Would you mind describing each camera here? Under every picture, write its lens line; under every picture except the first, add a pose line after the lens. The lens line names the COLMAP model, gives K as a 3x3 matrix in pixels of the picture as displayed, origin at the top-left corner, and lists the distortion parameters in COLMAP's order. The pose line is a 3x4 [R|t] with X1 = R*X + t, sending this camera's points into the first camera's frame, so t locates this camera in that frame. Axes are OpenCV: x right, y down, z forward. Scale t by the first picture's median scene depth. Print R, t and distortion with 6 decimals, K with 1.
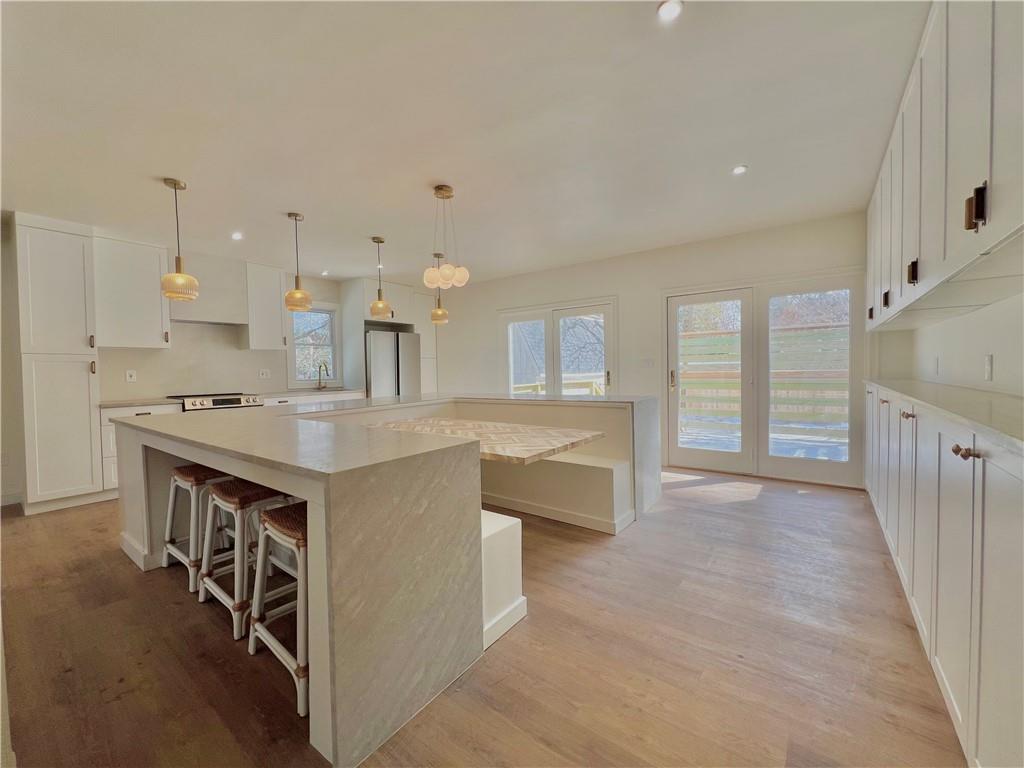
lens RADIAL K [[411.9, 0, 512.8], [0, 411.9, 381.8], [0, 0, 1]] dist [-0.001111, 0.000706]
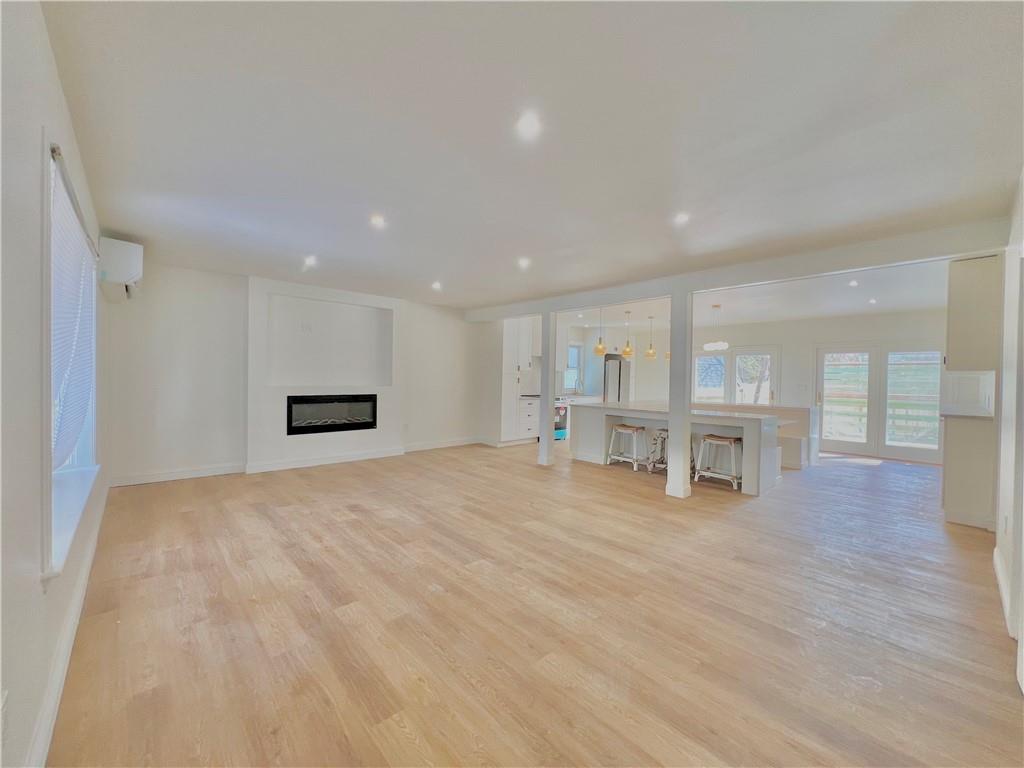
lens RADIAL K [[412.1, 0, 511.1], [0, 412.1, 383.2], [0, 0, 1]] dist [0.000371, 0.000320]
pose [[0.983178, 0.032452, -0.179747, -0.529989], [-0.035901, 0.999228, -0.015970, 0.011123], [0.179090, 0.022154, 0.983583, -0.842937]]
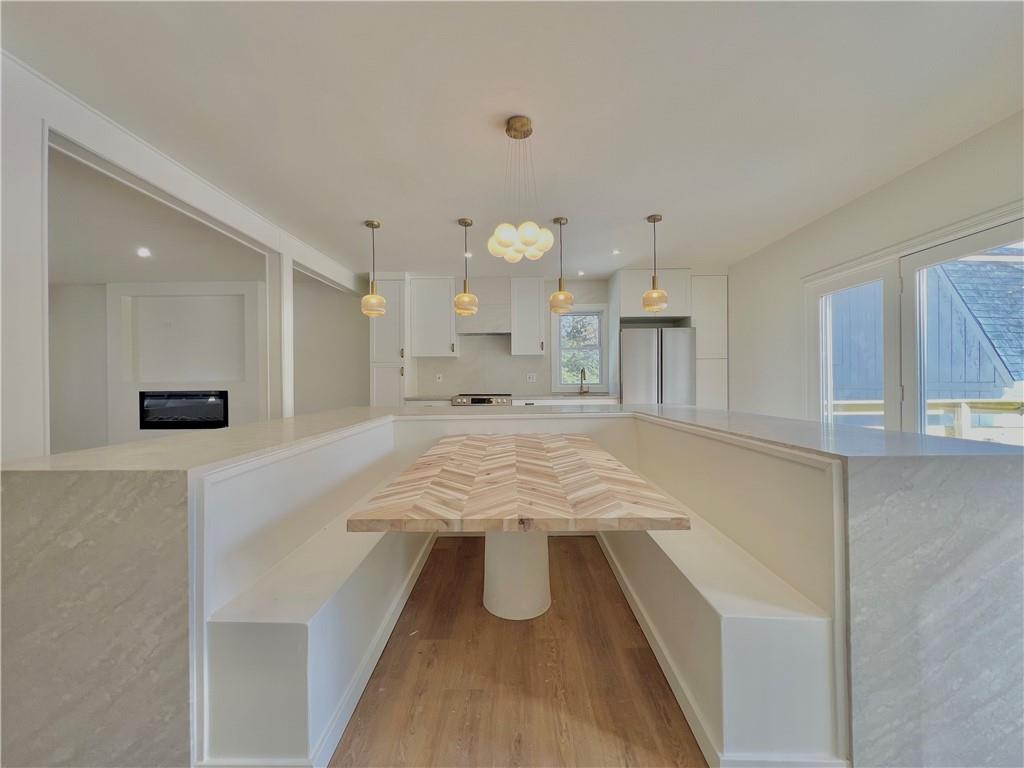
lens RADIAL K [[412.1, 0, 510.7], [0, 412.1, 381.0], [0, 0, 1]] dist [0.000371, 0.000320]
pose [[0.586234, 0.013328, -0.810032, 0.271718], [-0.027586, 0.999613, -0.003517, -0.005038], [0.809672, 0.024407, 0.586375, 0.366267]]
